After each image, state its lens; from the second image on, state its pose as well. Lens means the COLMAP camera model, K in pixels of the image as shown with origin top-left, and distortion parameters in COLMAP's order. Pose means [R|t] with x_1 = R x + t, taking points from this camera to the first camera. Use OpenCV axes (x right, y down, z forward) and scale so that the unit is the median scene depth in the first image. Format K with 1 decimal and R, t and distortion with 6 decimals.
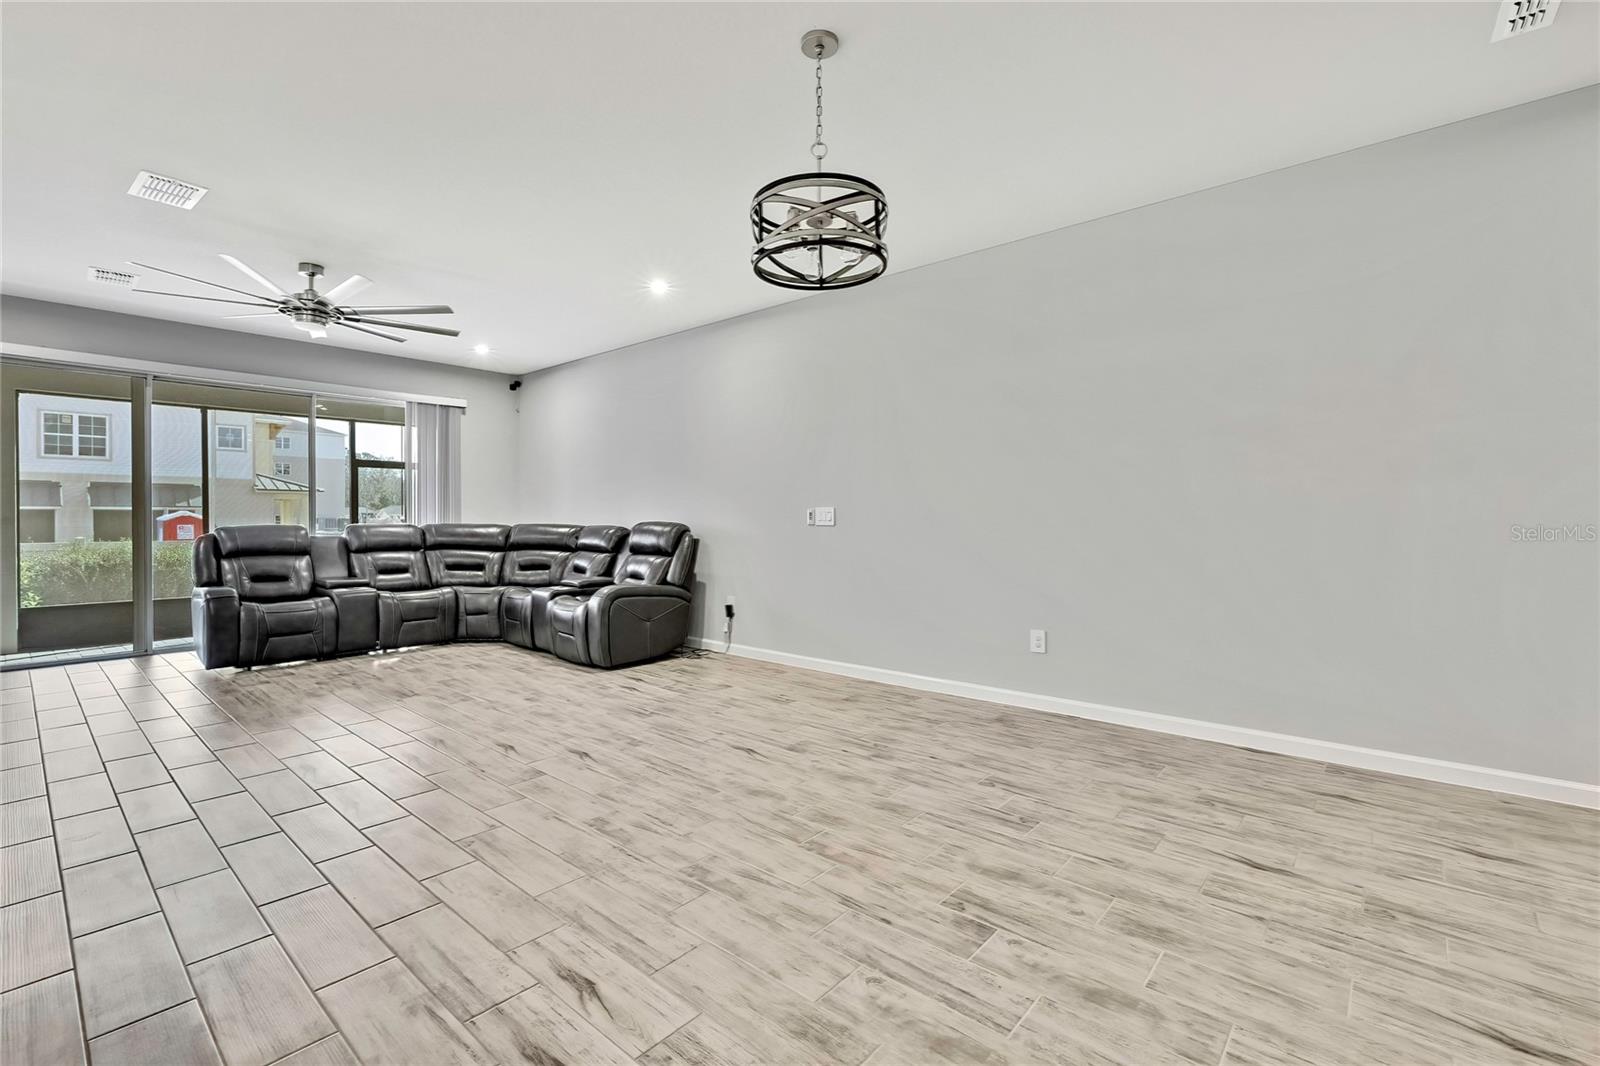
lens RADIAL K [[698.7, 0, 800.3], [0, 698.7, 521.7], [0, 0, 1]] dist [-0.017969, 0.002652]
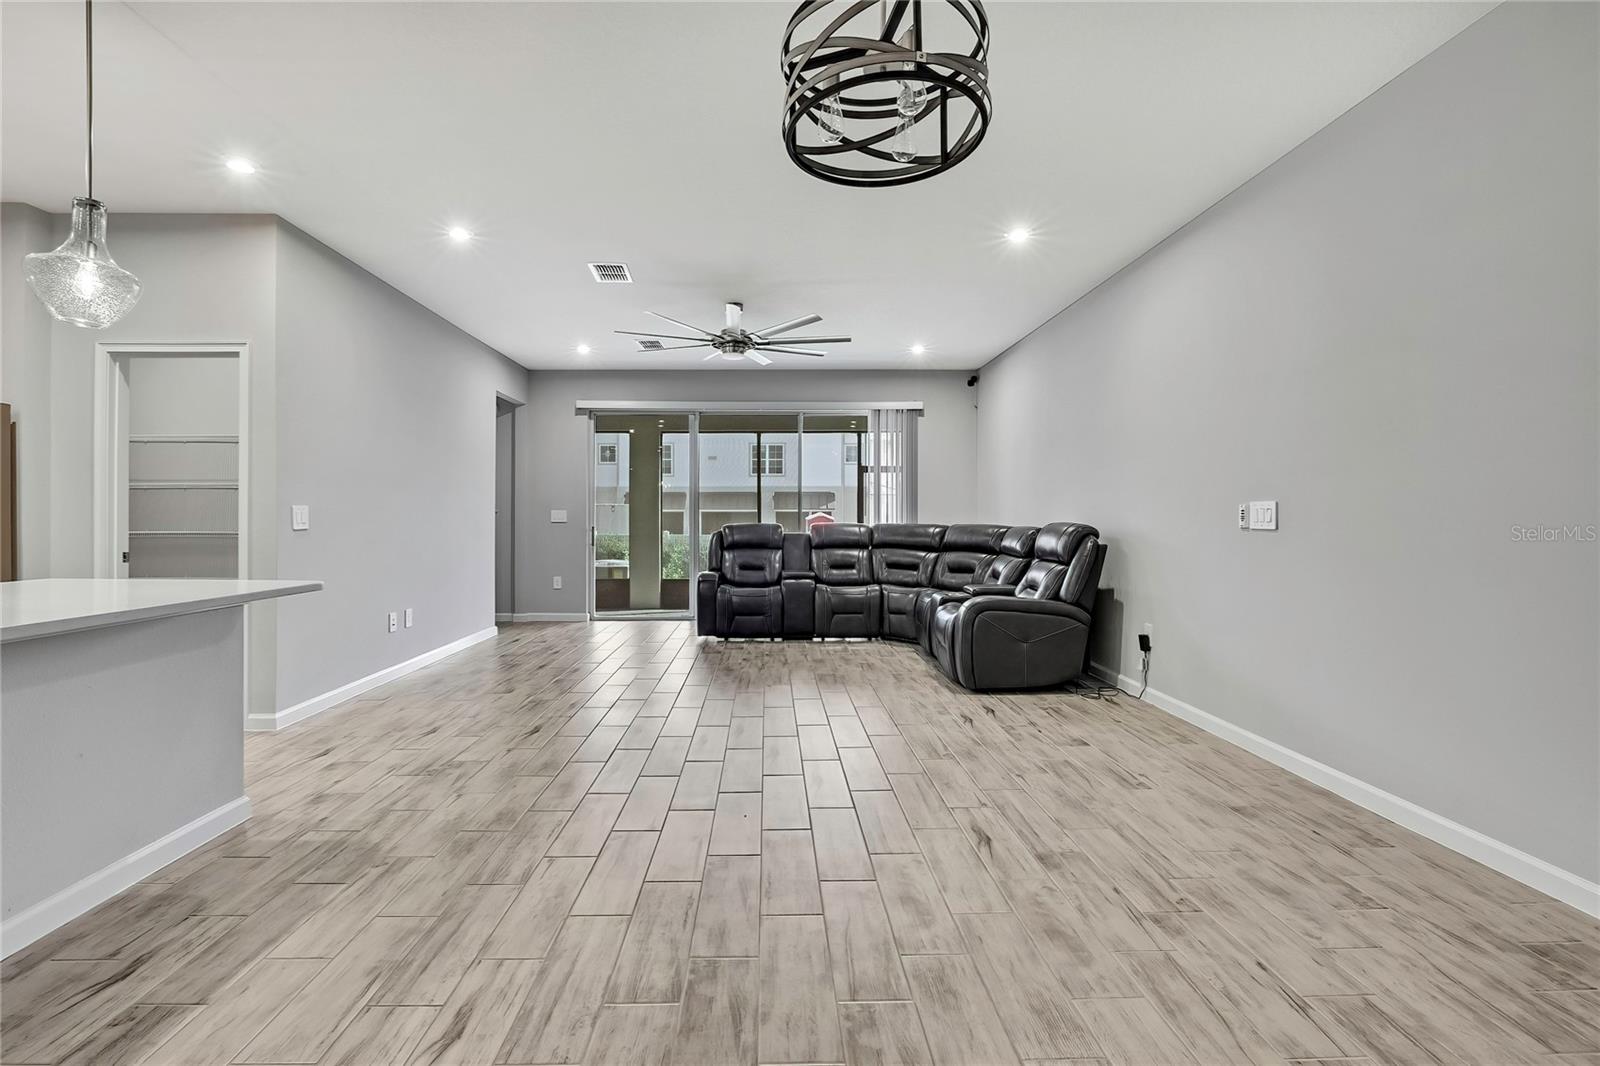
lens RADIAL K [[698.7, 0, 780.1], [0, 698.7, 533.4], [0, 0, 1]] dist [-0.017969, 0.002652]
pose [[0.667887, 0.017825, -0.744049, 0.194076], [-0.002556, 0.999762, 0.021657, -0.005321], [0.744259, -0.012563, 0.667773, 0.214199]]
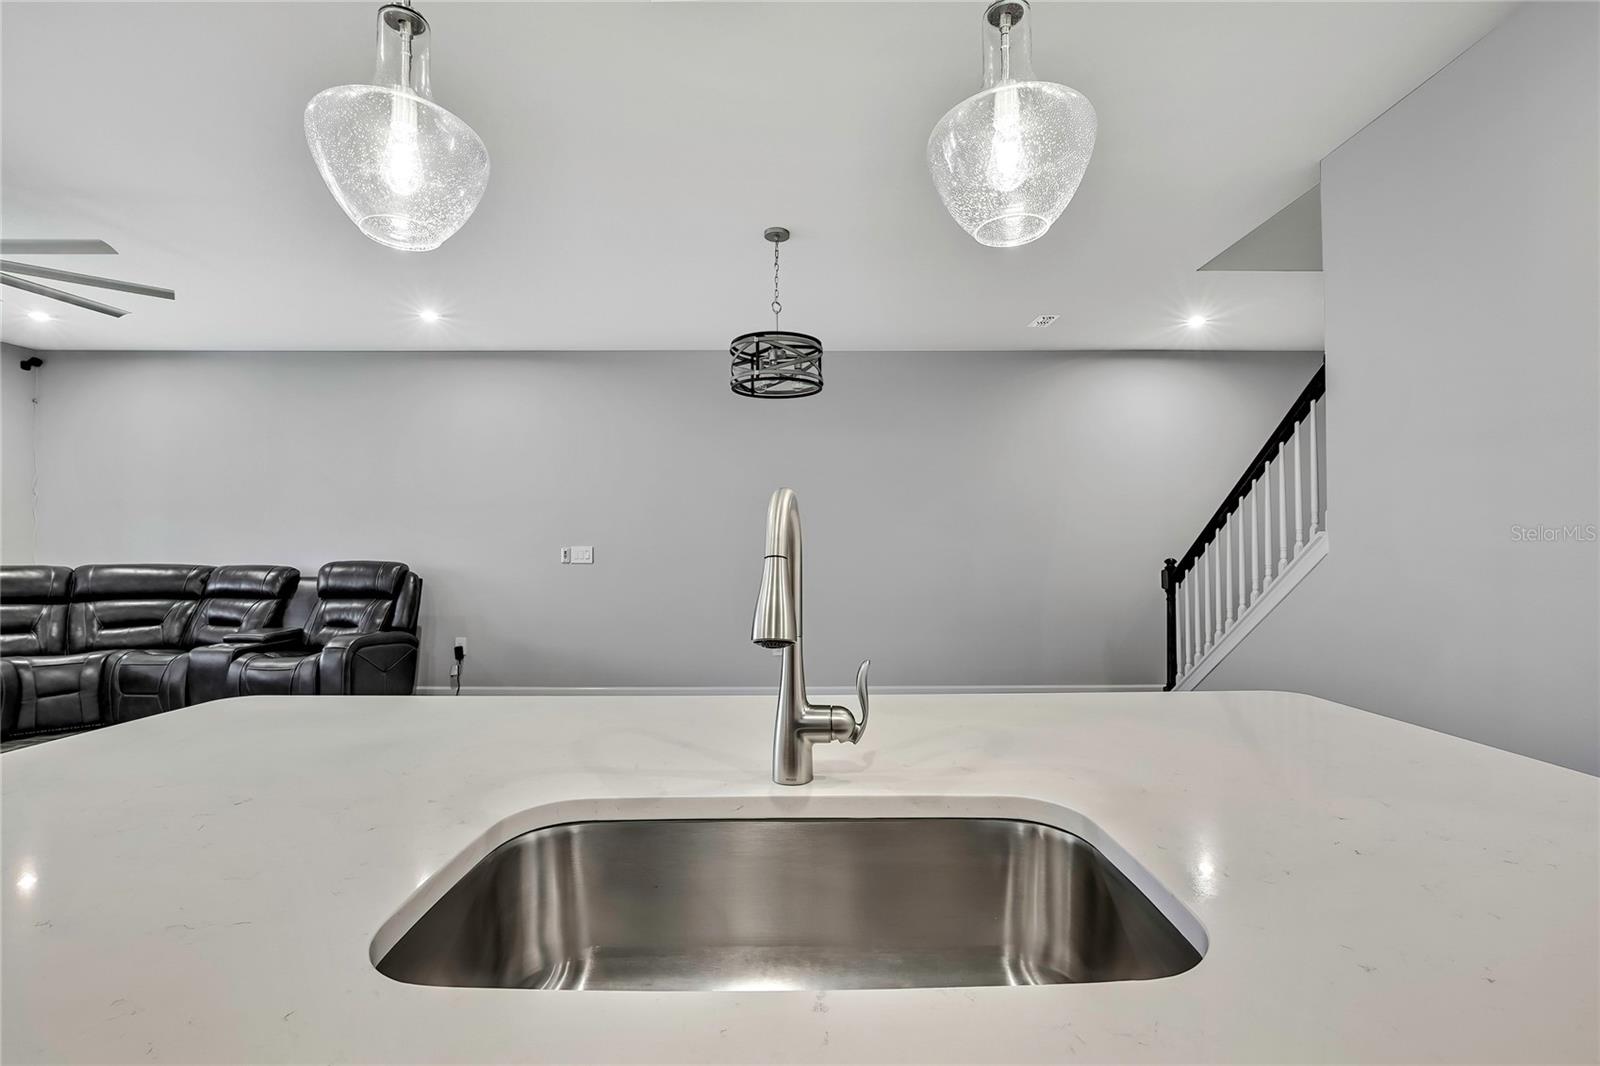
lens RADIAL K [[722.2, 0, 801.3], [0, 722.2, 528.1], [0, 0, 1]] dist [-0.004715, -0.000852]
pose [[0.773607, 0.014027, 0.633511, -0.375162], [0.004895, 0.999593, -0.028111, -0.014790], [-0.633647, 0.024848, 0.773223, -0.076523]]
